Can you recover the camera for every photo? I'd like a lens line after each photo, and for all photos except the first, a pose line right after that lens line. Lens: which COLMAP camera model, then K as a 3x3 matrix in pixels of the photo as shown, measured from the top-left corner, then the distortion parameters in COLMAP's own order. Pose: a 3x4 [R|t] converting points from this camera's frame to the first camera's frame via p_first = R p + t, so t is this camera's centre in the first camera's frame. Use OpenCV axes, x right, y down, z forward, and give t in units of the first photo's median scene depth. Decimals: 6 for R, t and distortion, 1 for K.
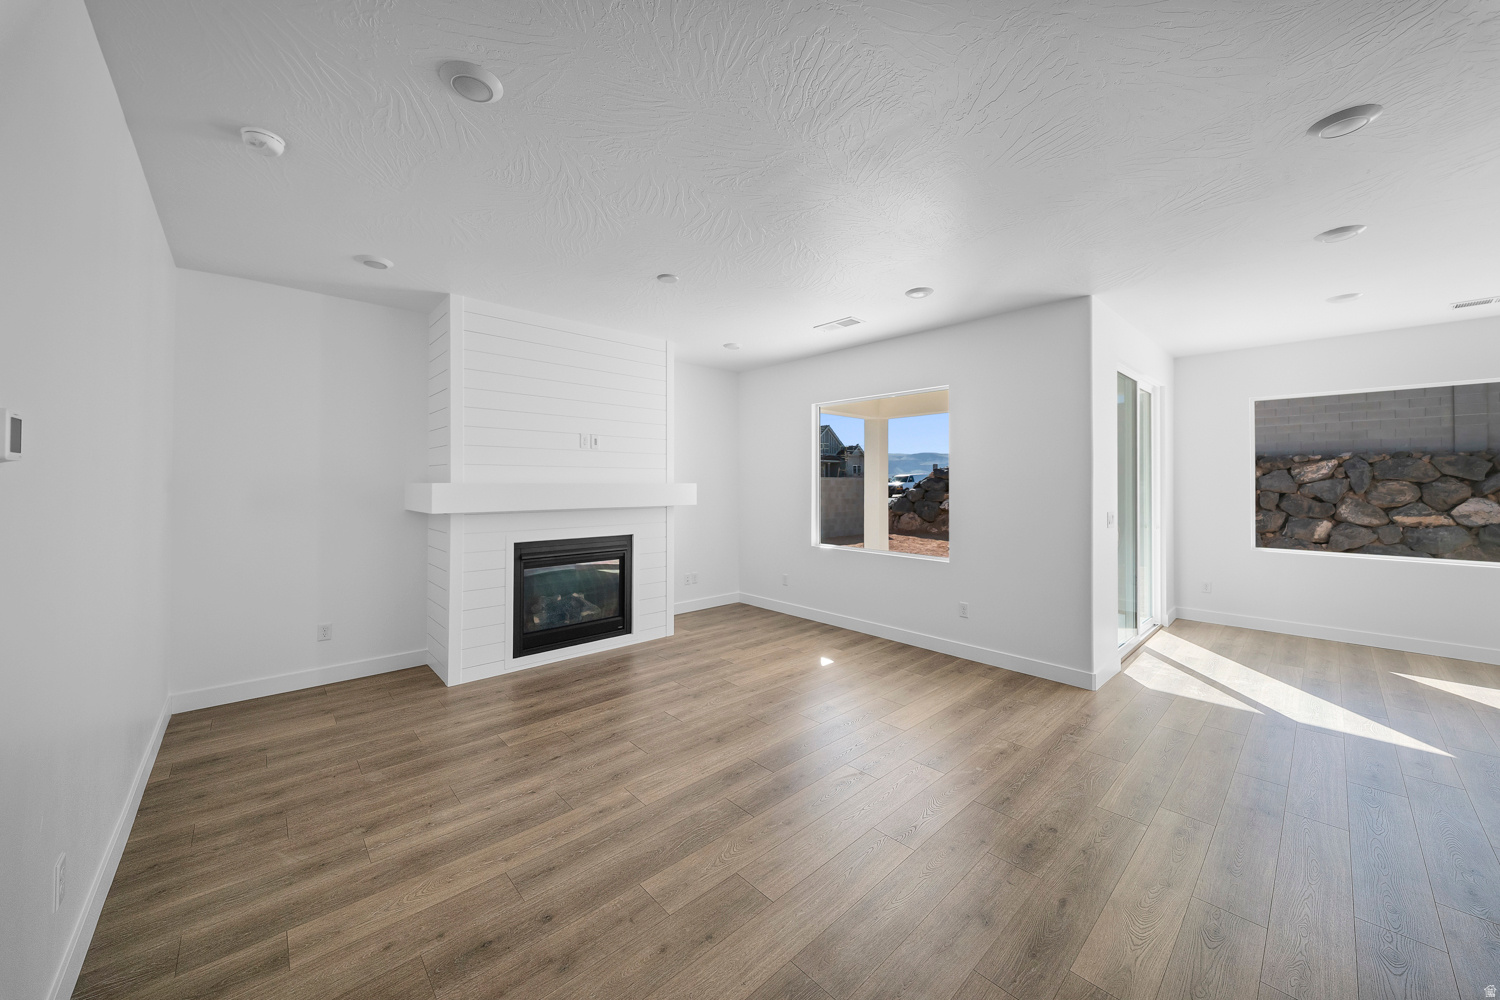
lens RADIAL K [[529.4, 0, 749.6], [0, 529.4, 477.0], [0, 0, 1]] dist [0.011666, -0.008430]
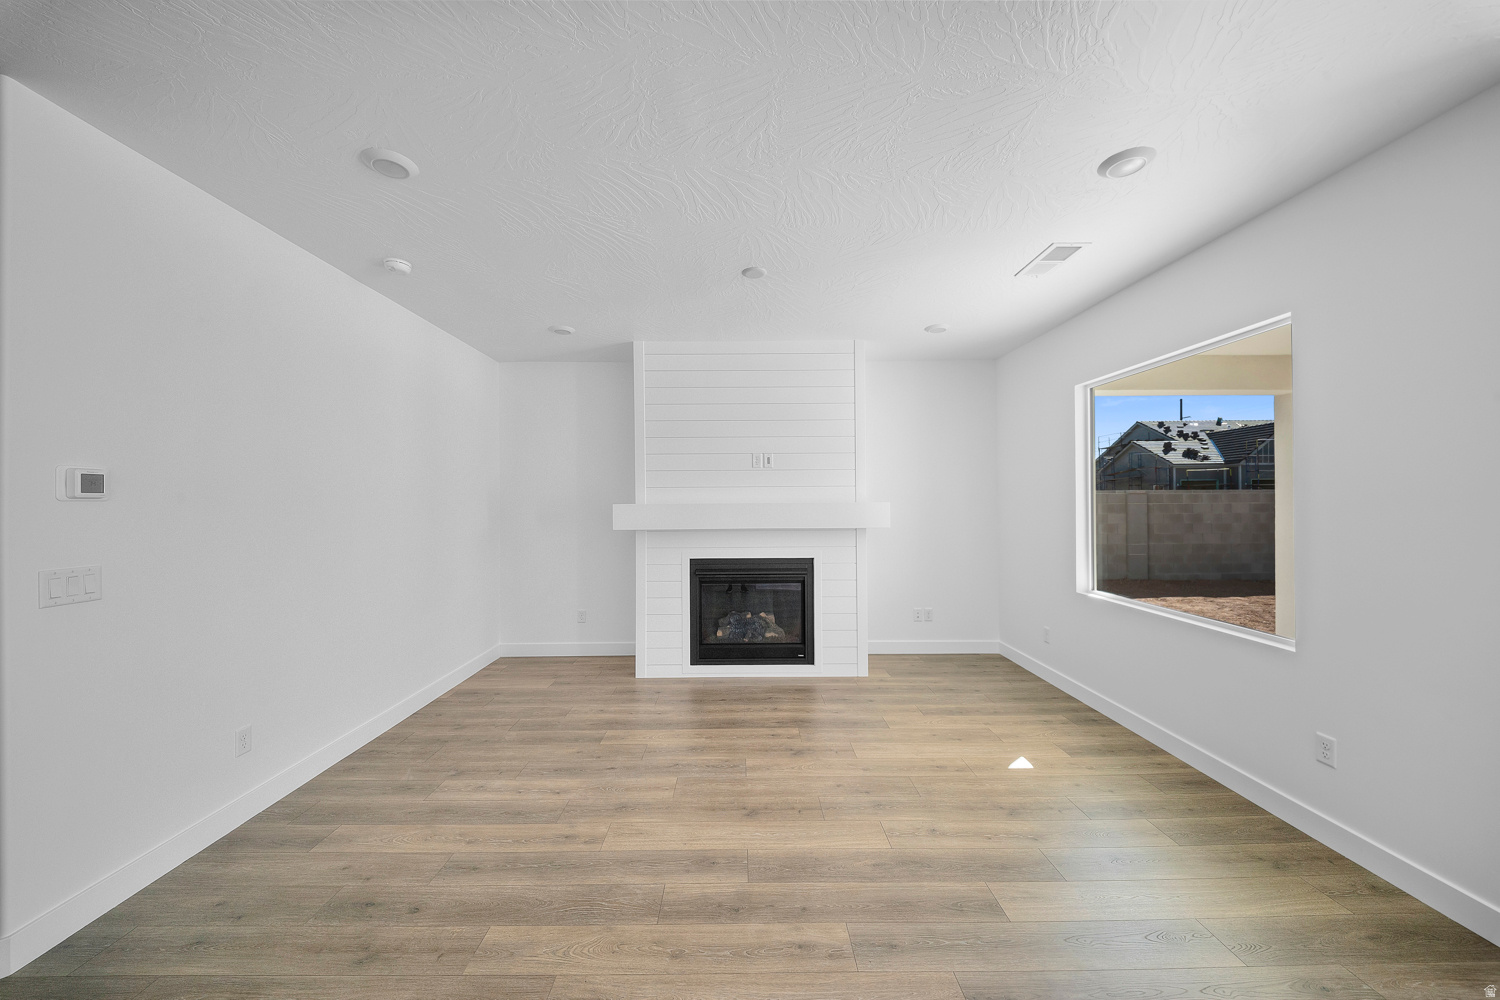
lens RADIAL K [[524.4, 0, 747.0], [0, 524.4, 500.1], [0, 0, 1]] dist [0.010002, -0.008423]
pose [[0.741864, -0.007329, -0.670510, 0.368243], [0.015881, 0.999852, 0.006642, -0.000659], [0.670362, -0.015575, 0.741871, 0.293050]]
